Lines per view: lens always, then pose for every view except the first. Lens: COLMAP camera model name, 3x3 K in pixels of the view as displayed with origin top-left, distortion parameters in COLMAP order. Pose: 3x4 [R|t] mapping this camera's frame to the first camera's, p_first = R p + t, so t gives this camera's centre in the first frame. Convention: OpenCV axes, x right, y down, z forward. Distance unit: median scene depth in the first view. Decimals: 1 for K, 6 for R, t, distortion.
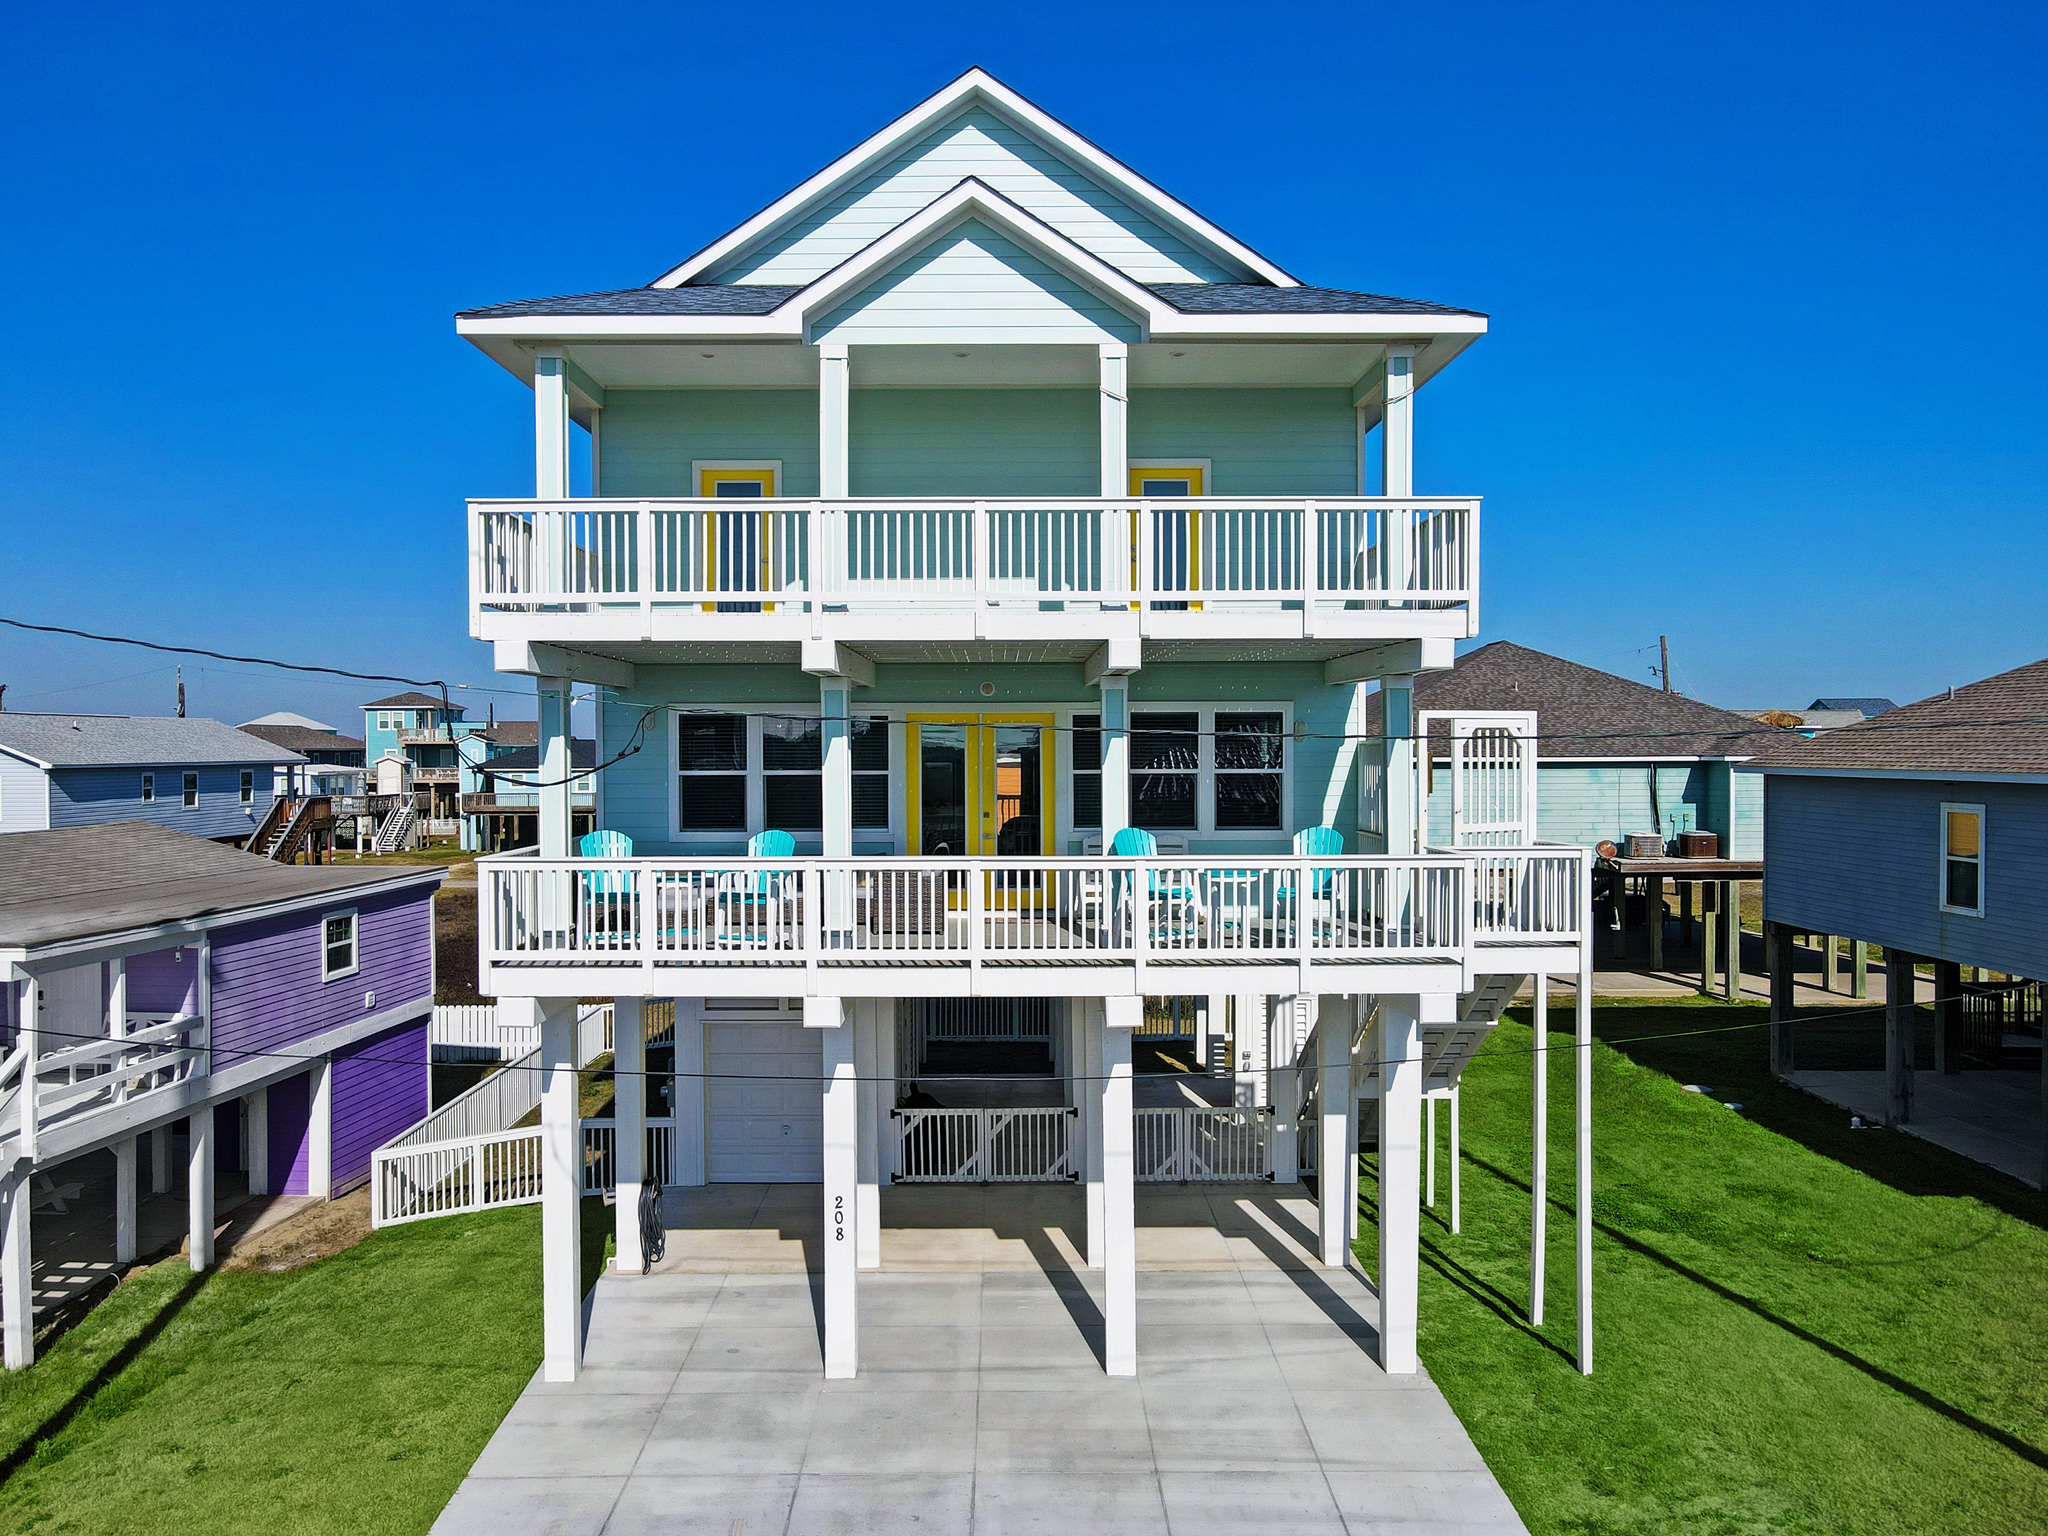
lens RADIAL K [[1531.7, 0, 1022.7], [0, 1531.7, 777.3], [0, 0, 1]] dist [0.005832, 0.001538]
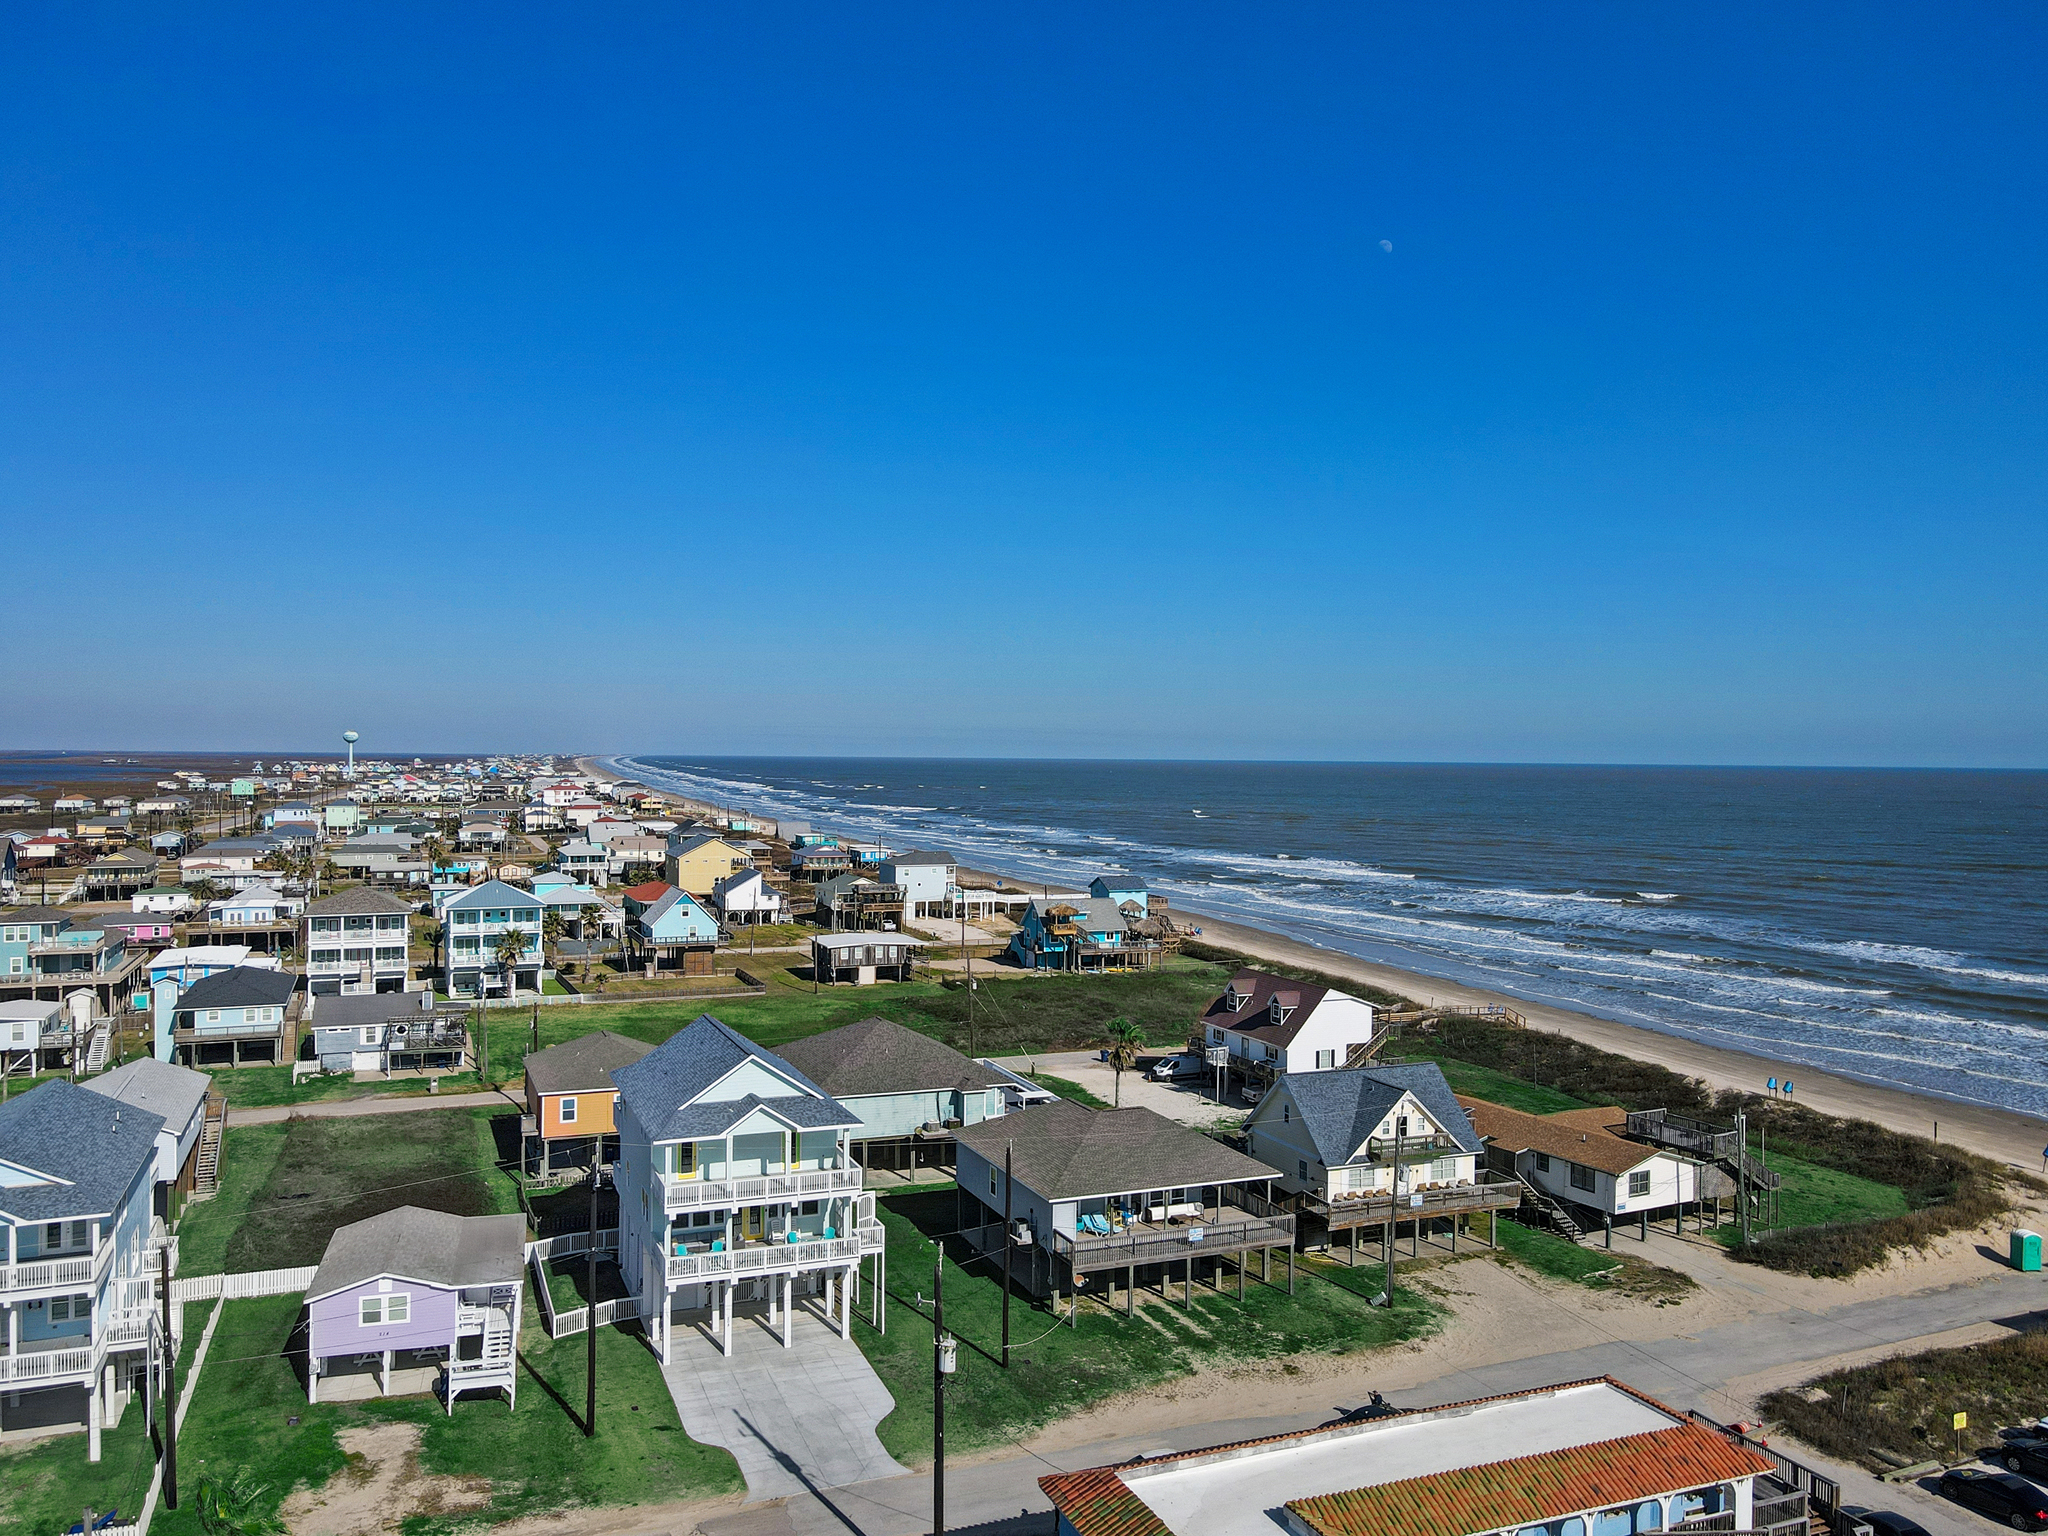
lens RADIAL K [[1531.7, 0, 1019.8], [0, 1531.7, 767.4], [0, 0, 1]] dist [0.005832, 0.001538]
pose [[0.932105, 0.002870, 0.362177, -0.818694], [0.001524, 0.999929, -0.011846, -1.109191], [-0.362185, 0.011594, 0.932034, -3.048775]]
